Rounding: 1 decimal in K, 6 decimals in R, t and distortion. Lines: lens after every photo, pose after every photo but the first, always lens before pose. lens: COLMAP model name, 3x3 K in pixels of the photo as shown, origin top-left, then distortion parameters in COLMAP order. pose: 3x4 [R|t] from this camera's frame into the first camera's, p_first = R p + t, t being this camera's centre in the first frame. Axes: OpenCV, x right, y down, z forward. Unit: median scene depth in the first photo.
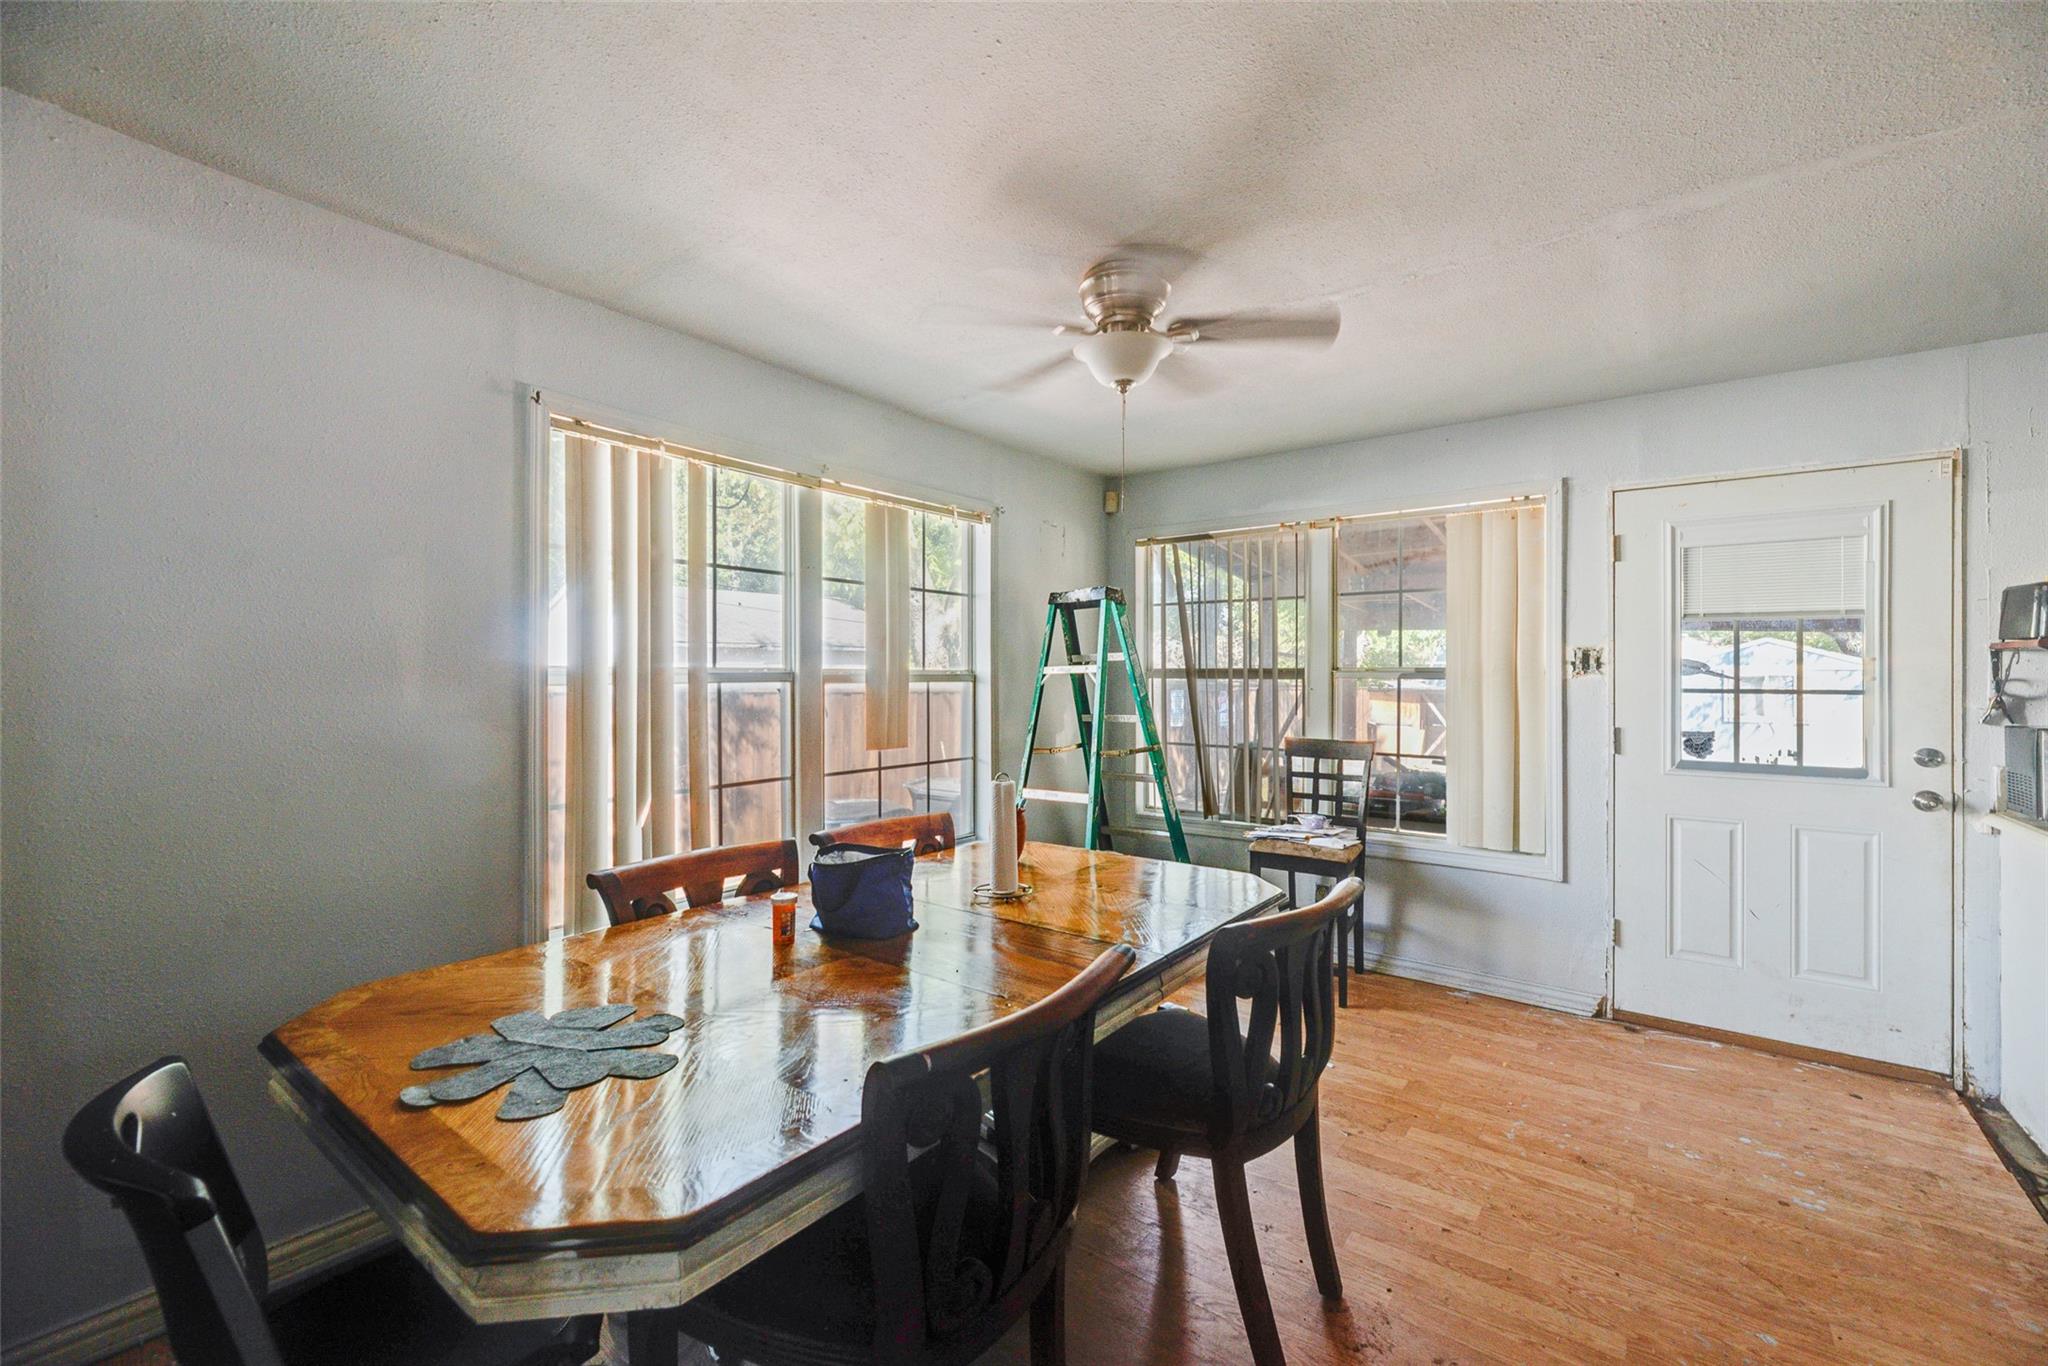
lens RADIAL K [[851.4, 0, 1026.9], [0, 851.4, 677.4], [0, 0, 1]] dist [-0.000339, 0.000028]
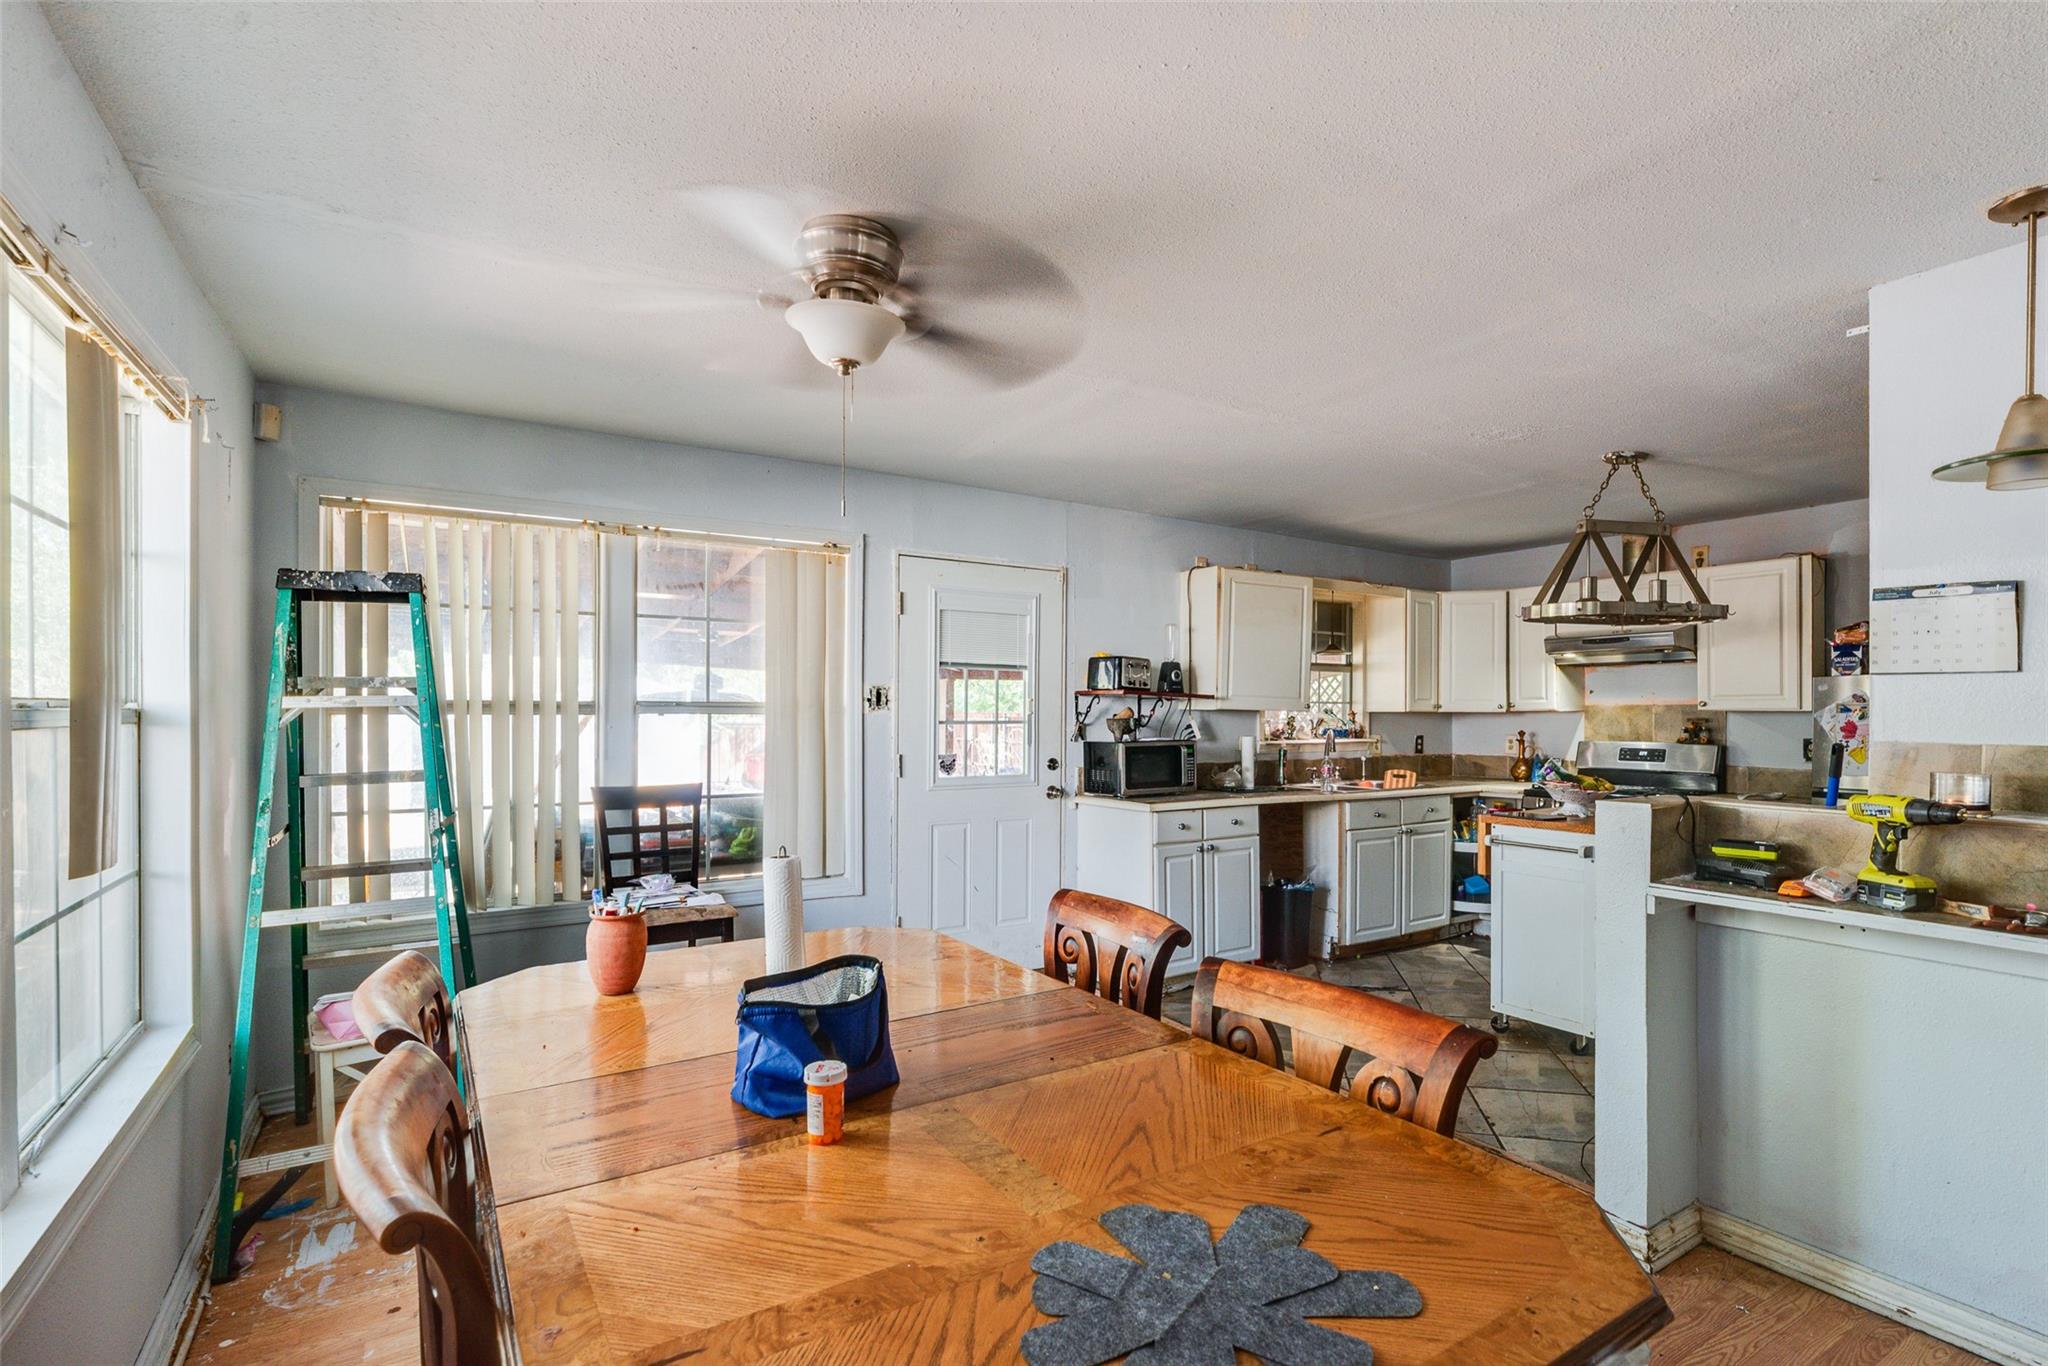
lens RADIAL K [[977.2, 0, 1055.8], [0, 977.2, 714.6], [0, 0, 1]] dist [0.000266, 0.000028]
pose [[0.335998, -0.004801, 0.941851, -0.534441], [0.000232, 0.999987, 0.005014, -0.003508], [-0.941863, -0.001466, 0.335994, 0.356192]]
